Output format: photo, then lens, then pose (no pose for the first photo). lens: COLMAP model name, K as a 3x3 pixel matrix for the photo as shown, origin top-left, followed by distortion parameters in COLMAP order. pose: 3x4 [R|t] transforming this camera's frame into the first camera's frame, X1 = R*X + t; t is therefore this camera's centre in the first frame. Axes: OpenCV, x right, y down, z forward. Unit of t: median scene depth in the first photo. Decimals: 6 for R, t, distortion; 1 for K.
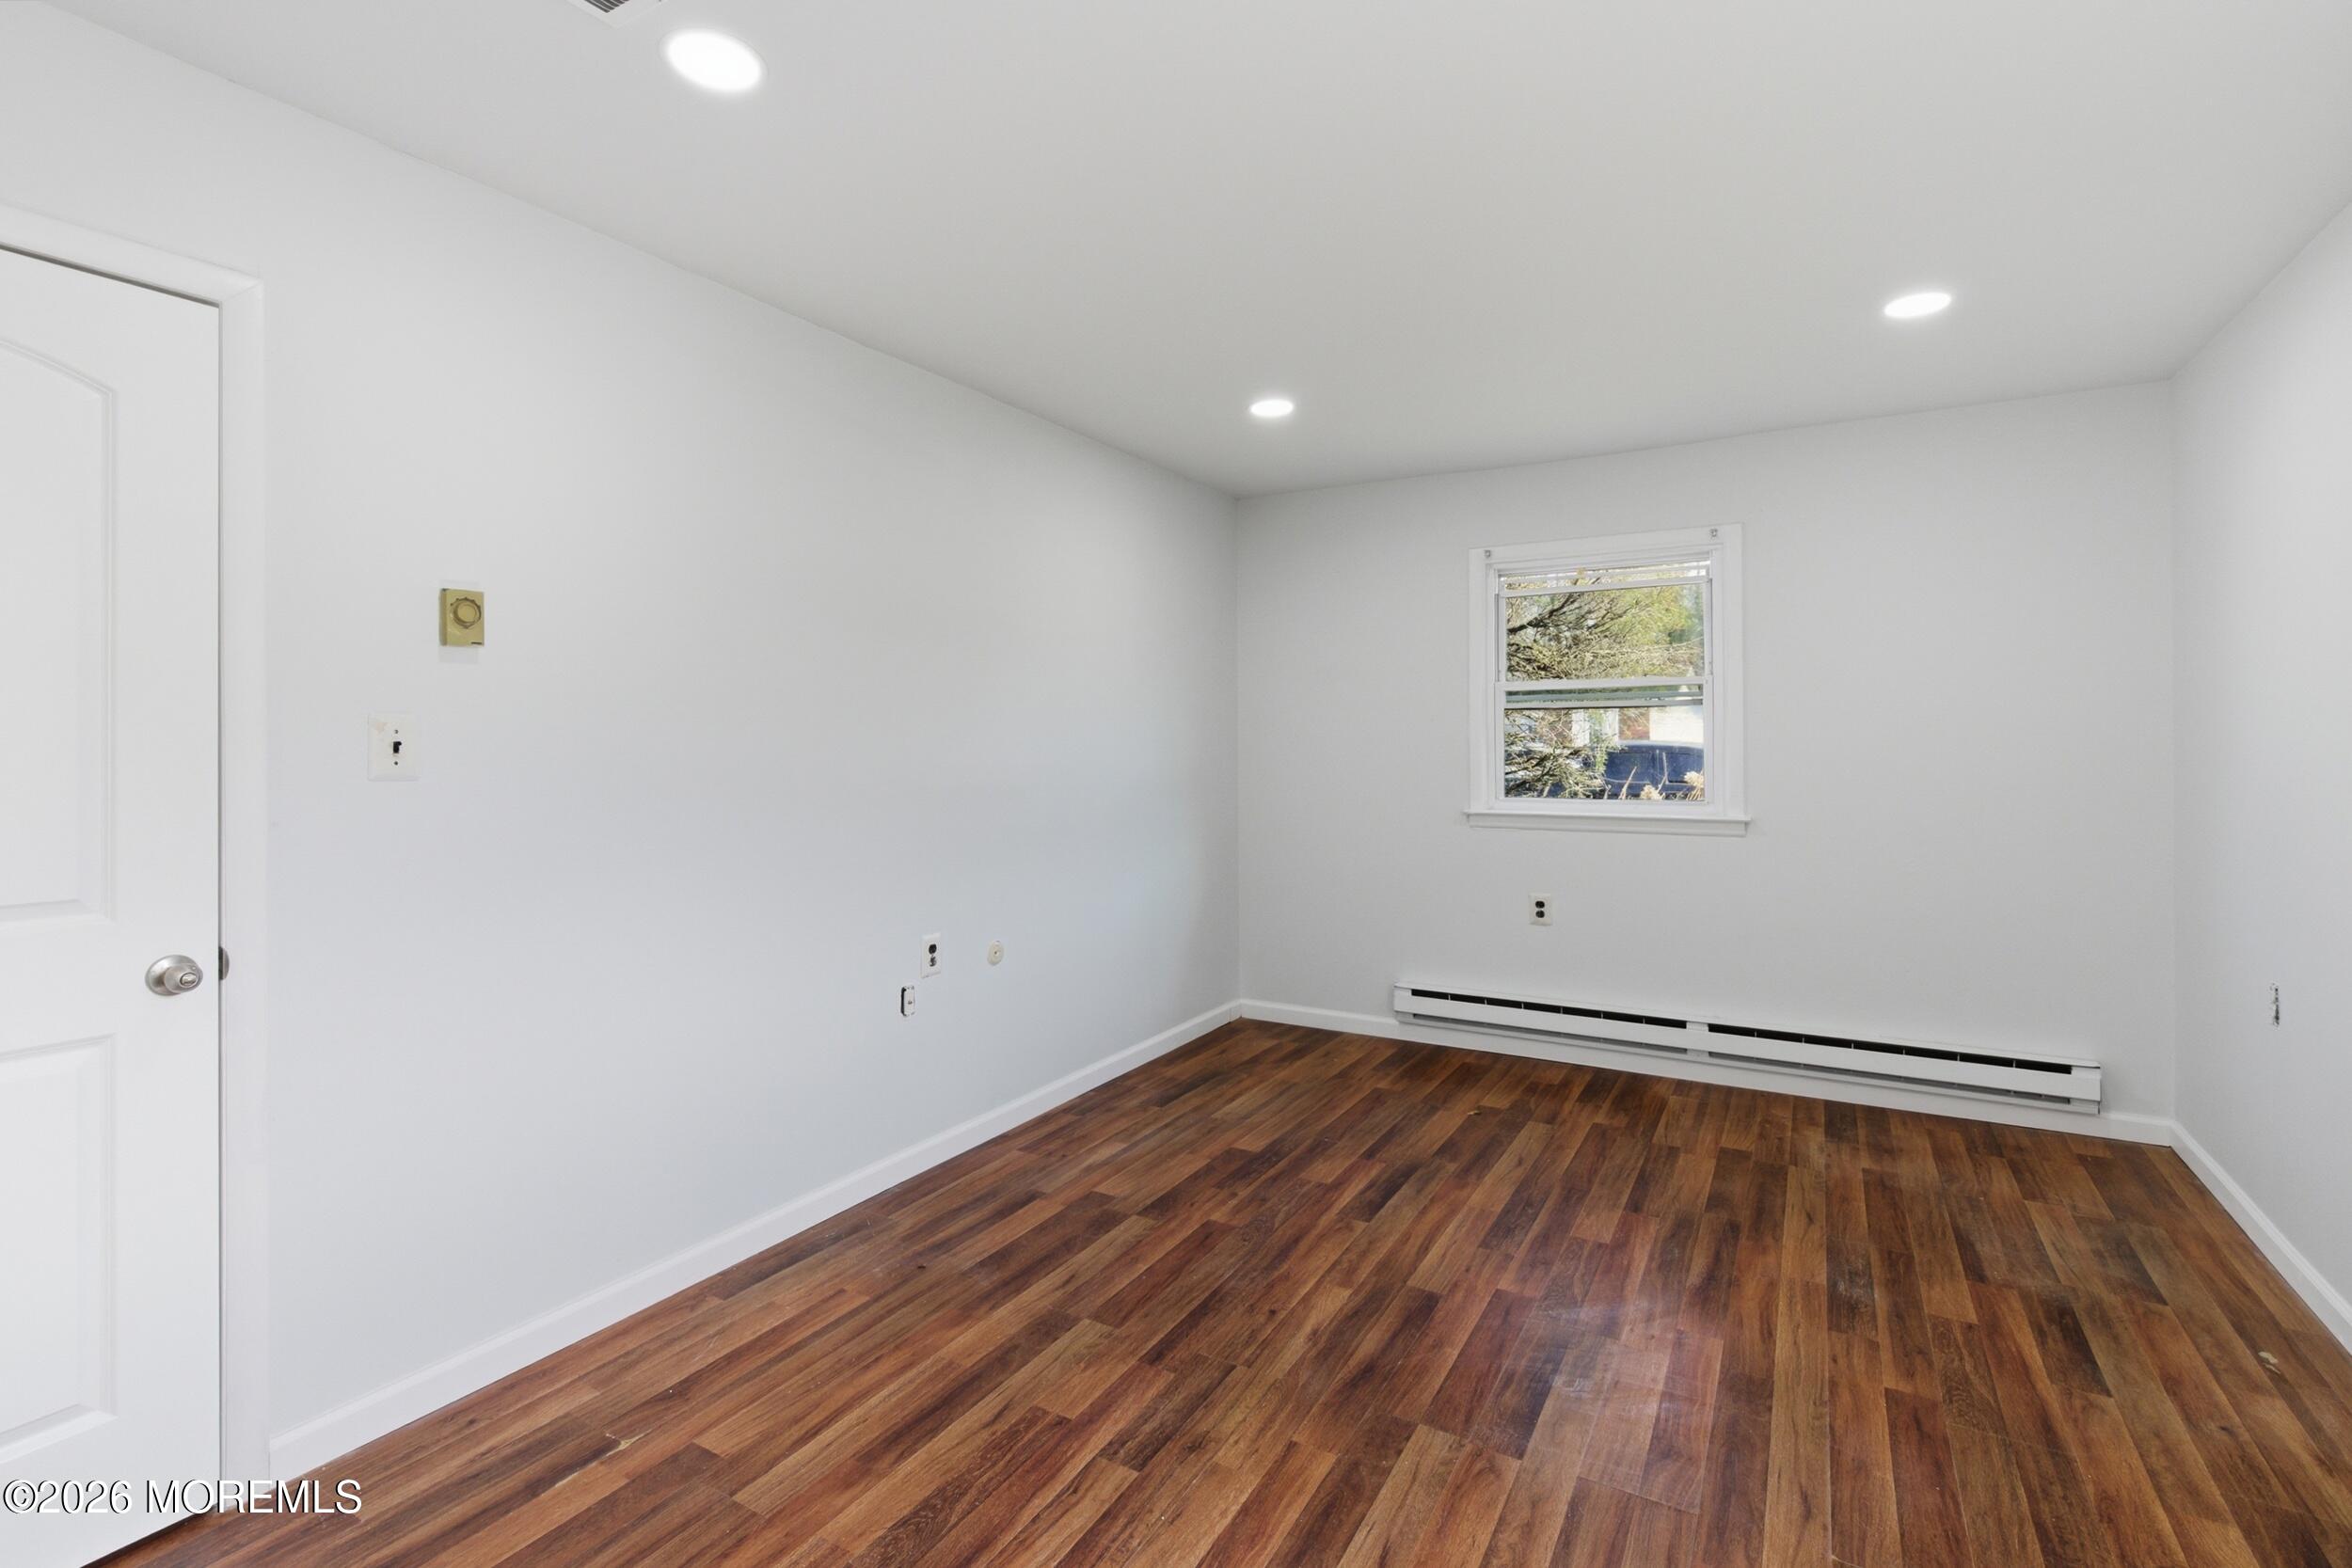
lens RADIAL K [[1075.7, 0, 1177.2], [0, 1075.7, 760.2], [0, 0, 1]] dist [0.003666, 0.000482]
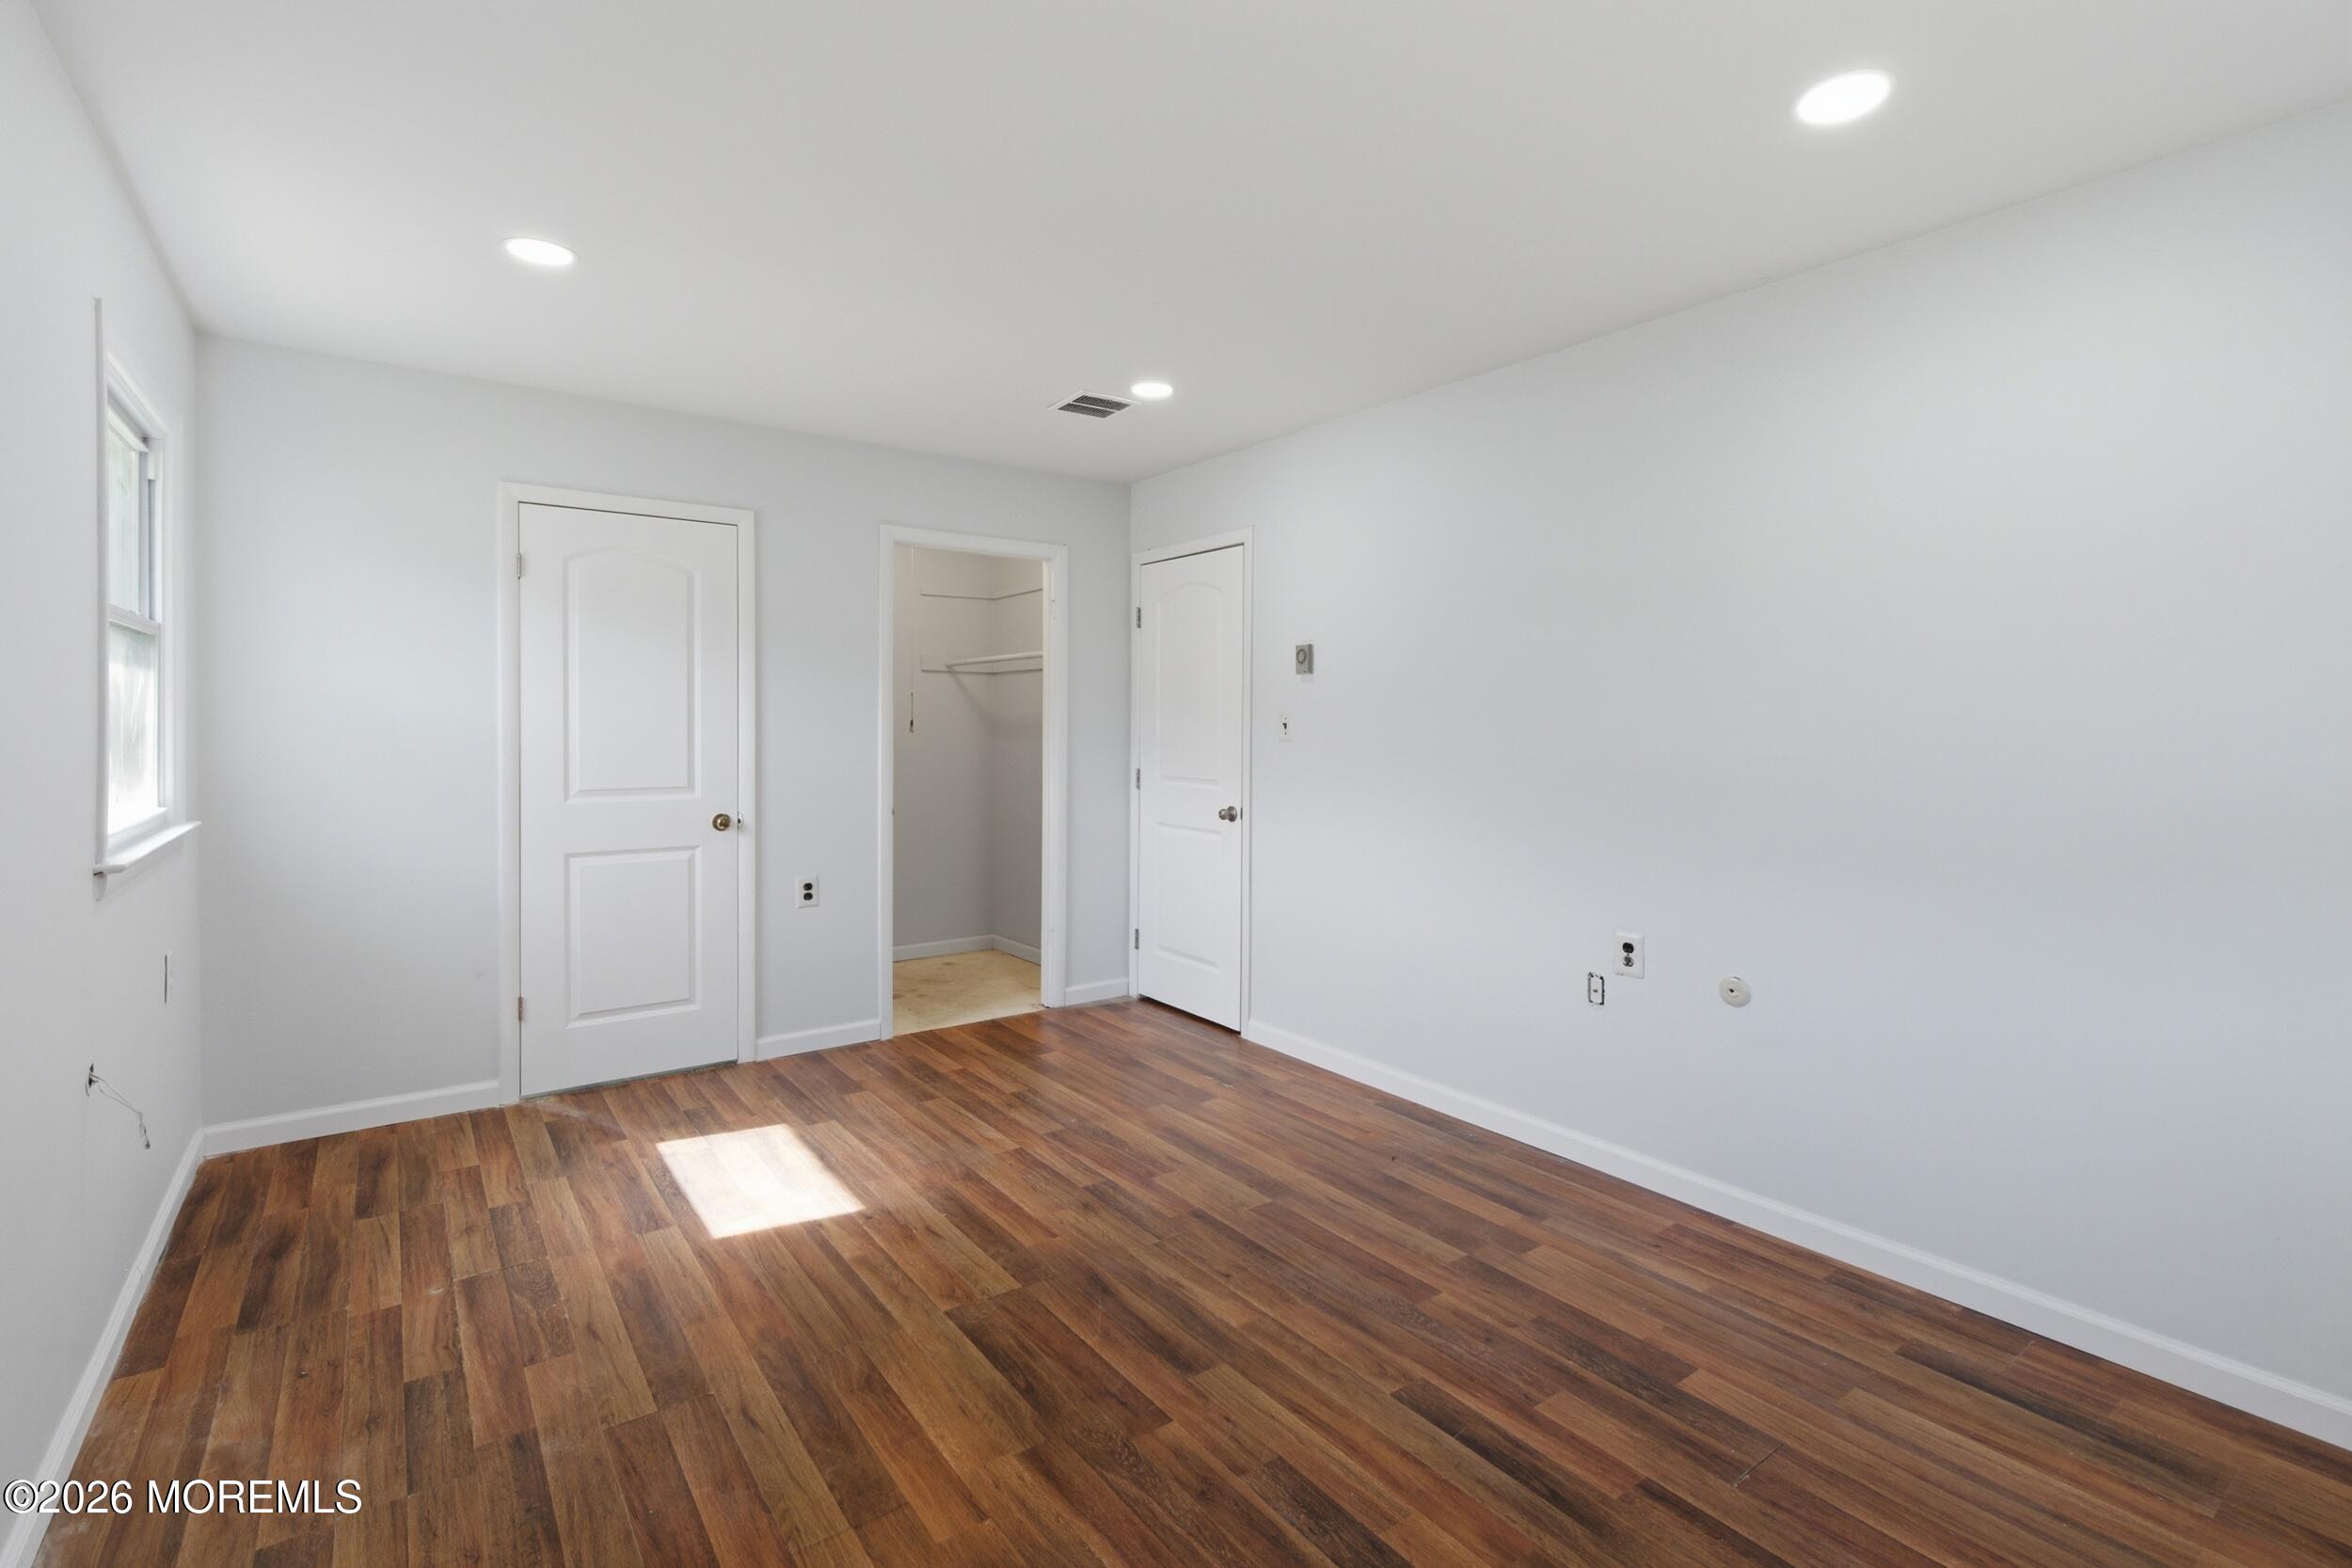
lens RADIAL K [[1075.7, 0, 1184.6], [0, 1075.7, 739.2], [0, 0, 1]] dist [0.003666, 0.000482]
pose [[-0.385494, 0.014593, -0.922595, 1.049172], [-0.021944, 0.999447, 0.024978, -0.027184], [0.922449, 0.029874, -0.384960, 1.343339]]
